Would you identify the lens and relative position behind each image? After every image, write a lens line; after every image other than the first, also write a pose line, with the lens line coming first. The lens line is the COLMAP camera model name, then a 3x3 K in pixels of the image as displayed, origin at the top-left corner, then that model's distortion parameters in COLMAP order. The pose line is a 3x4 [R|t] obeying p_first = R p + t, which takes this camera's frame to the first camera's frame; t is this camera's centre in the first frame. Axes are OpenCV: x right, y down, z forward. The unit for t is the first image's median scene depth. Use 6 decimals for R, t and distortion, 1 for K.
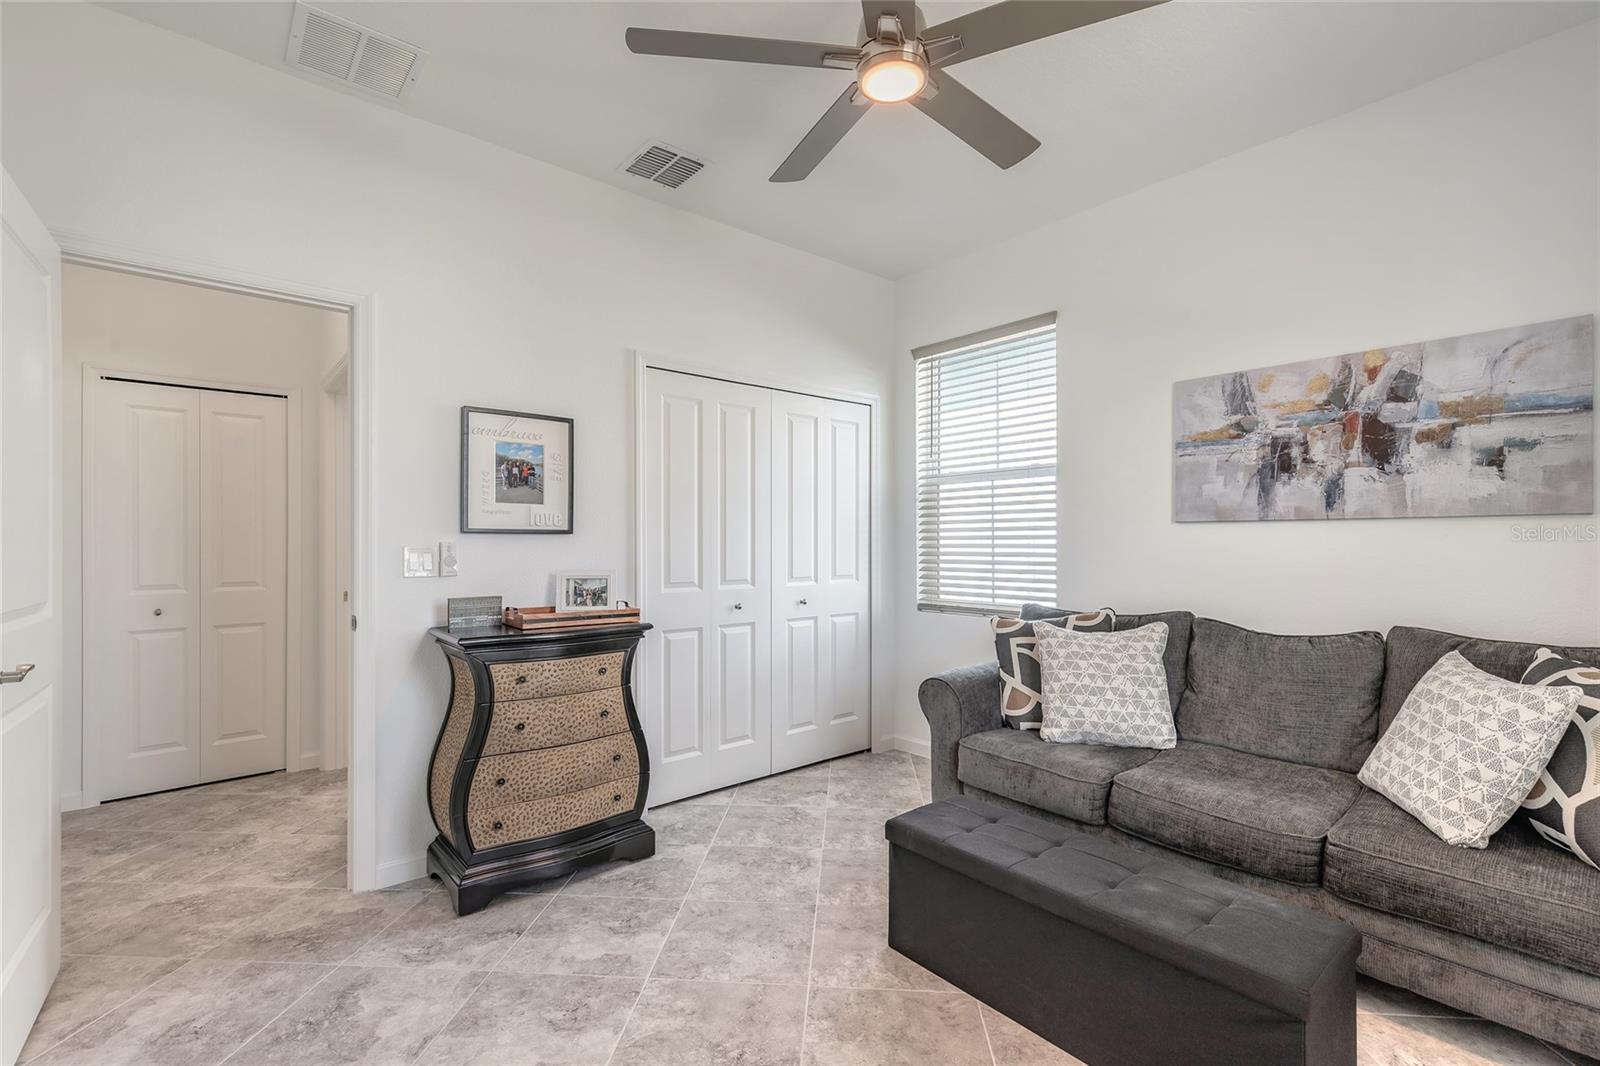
lens RADIAL K [[723.3, 0, 797.0], [0, 723.3, 540.4], [0, 0, 1]] dist [0.007033, -0.001016]
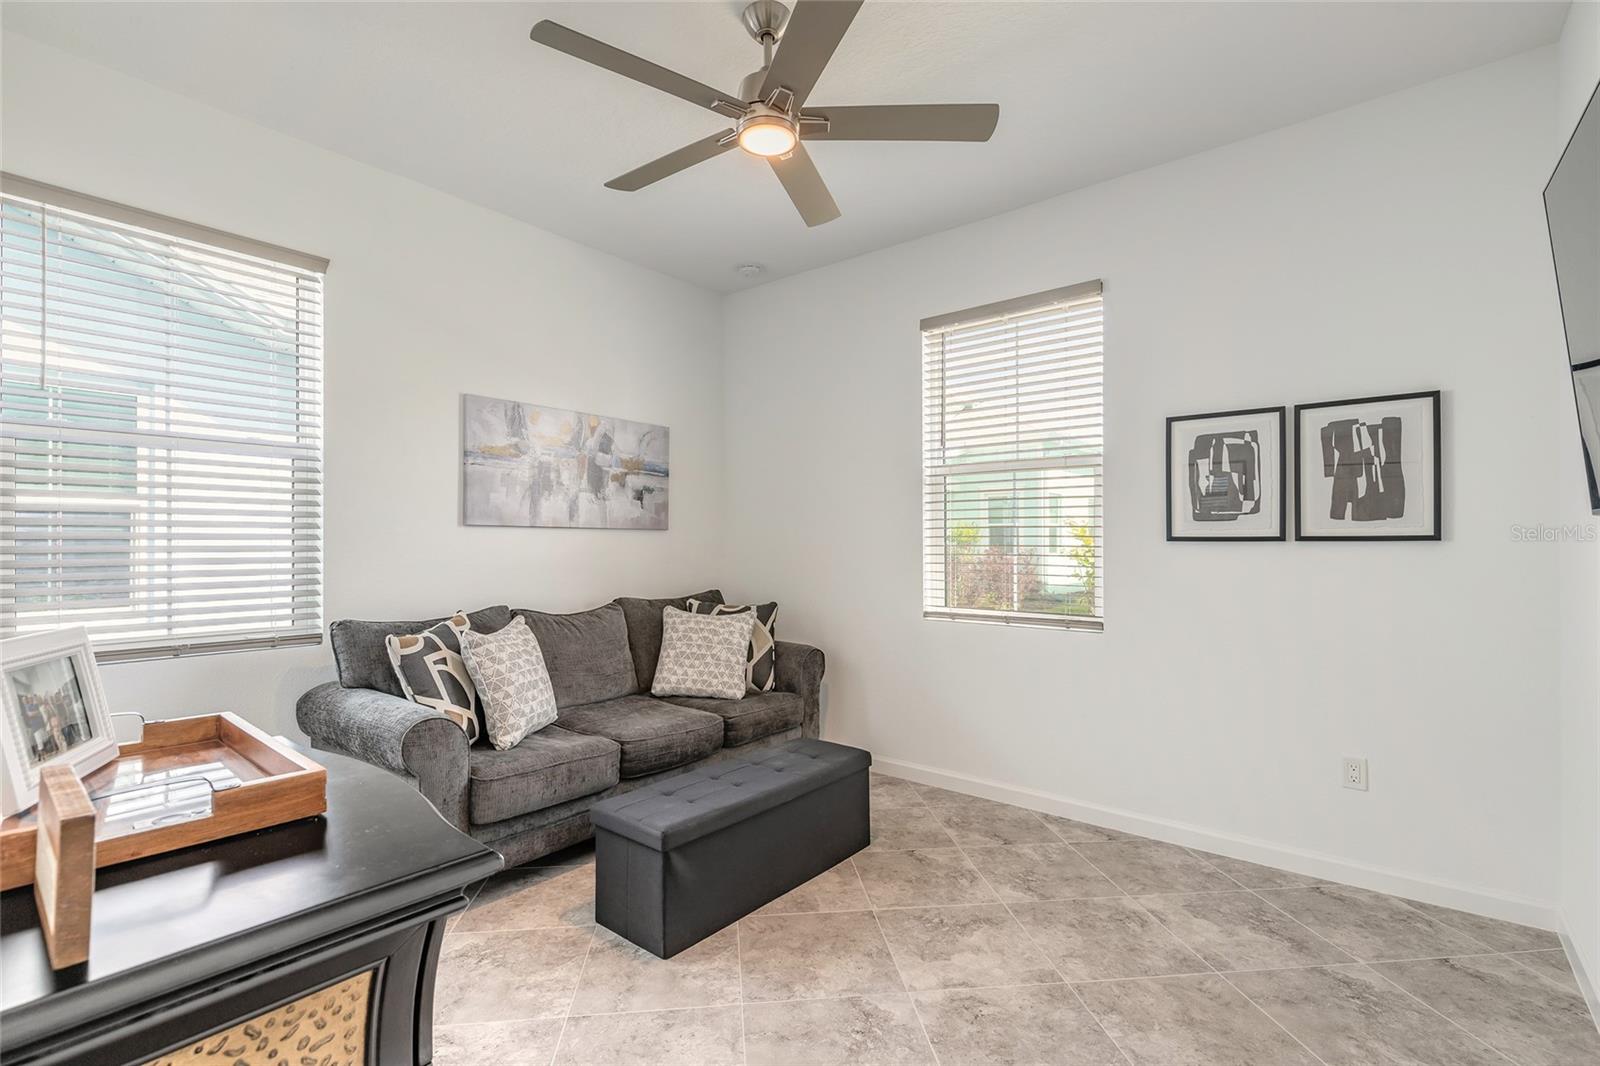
lens RADIAL K [[723.3, 0, 797.0], [0, 723.3, 540.4], [0, 0, 1]] dist [0.007033, -0.001016]
pose [[-0.185585, 0.004520, 0.982618, -0.748178], [-0.004802, 0.999973, -0.005506, 0.001118], [-0.982617, -0.005740, -0.185558, 0.875060]]
